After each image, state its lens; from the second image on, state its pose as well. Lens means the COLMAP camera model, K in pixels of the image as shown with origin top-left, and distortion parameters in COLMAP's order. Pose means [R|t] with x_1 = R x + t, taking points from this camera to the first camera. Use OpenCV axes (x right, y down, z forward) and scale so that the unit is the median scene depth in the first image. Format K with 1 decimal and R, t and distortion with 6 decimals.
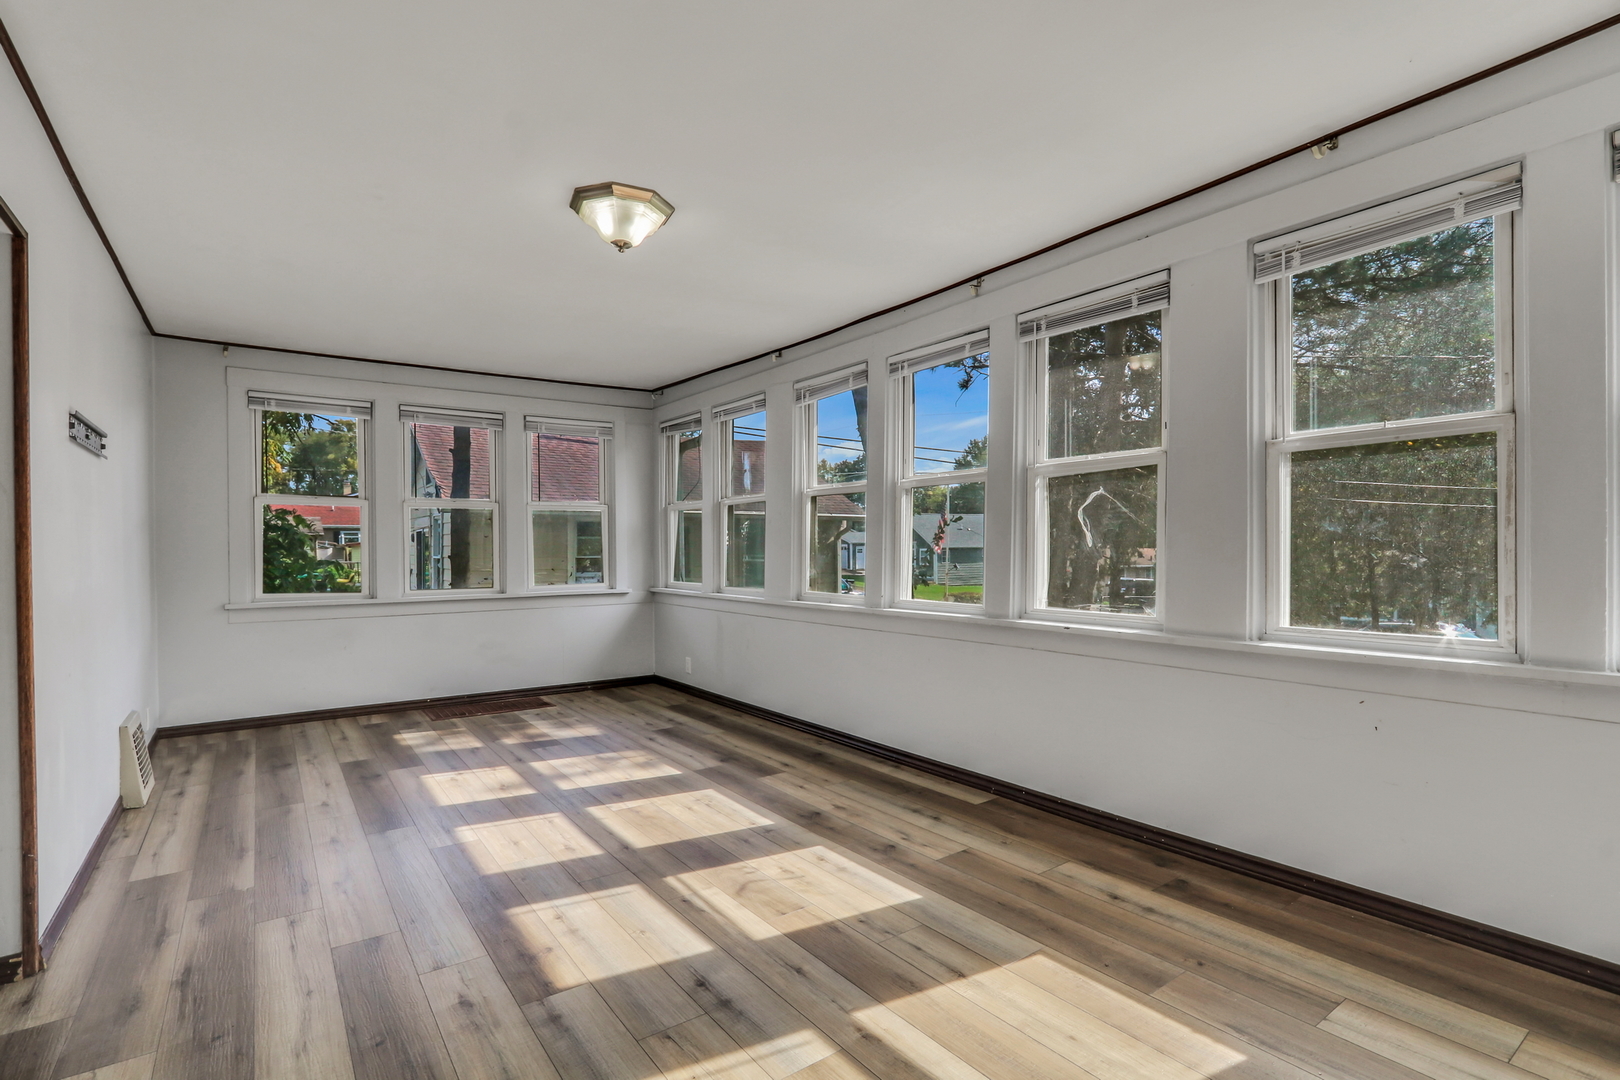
lens RADIAL K [[772.9, 0, 815.0], [0, 772.9, 557.4], [0, 0, 1]] dist [-0.038535, 0.000592]
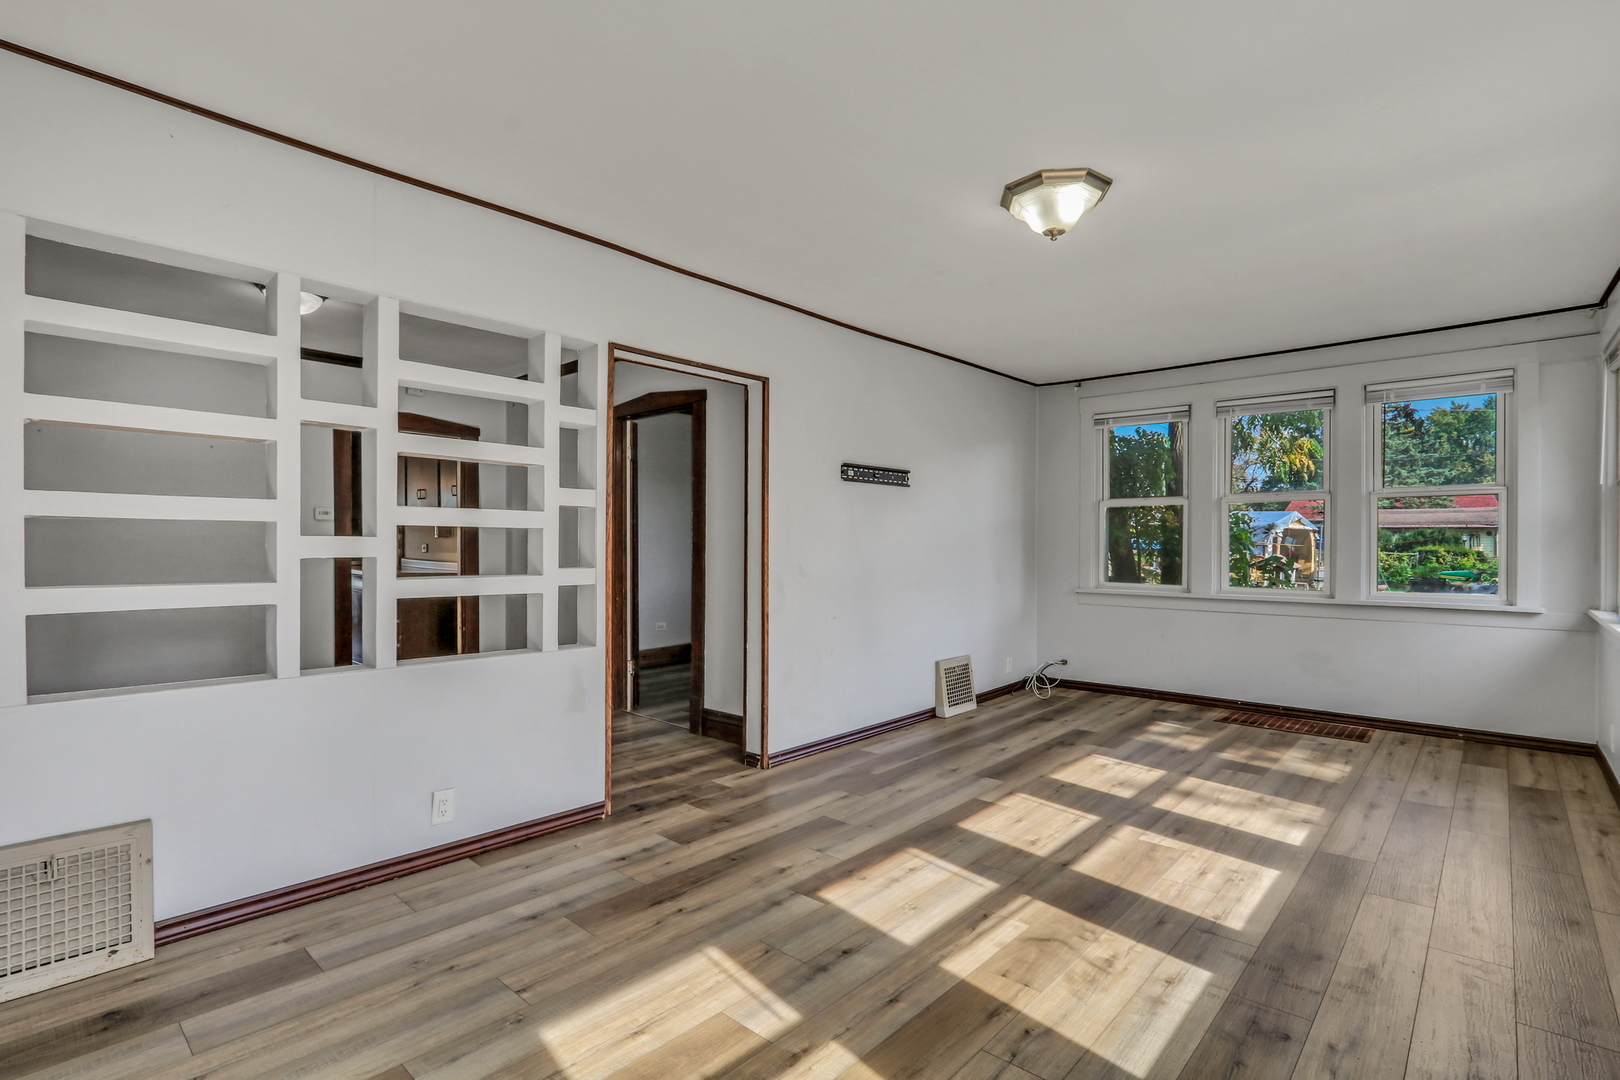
lens RADIAL K [[770.3, 0, 810.0], [0, 770.3, 540.0], [0, 0, 1]] dist [0.001793, 0.000288]
pose [[0.202779, 0.001485, -0.979223, 0.588391], [-0.017280, 0.999849, -0.002062, -0.011802], [0.979072, 0.017339, 0.202774, 0.468071]]
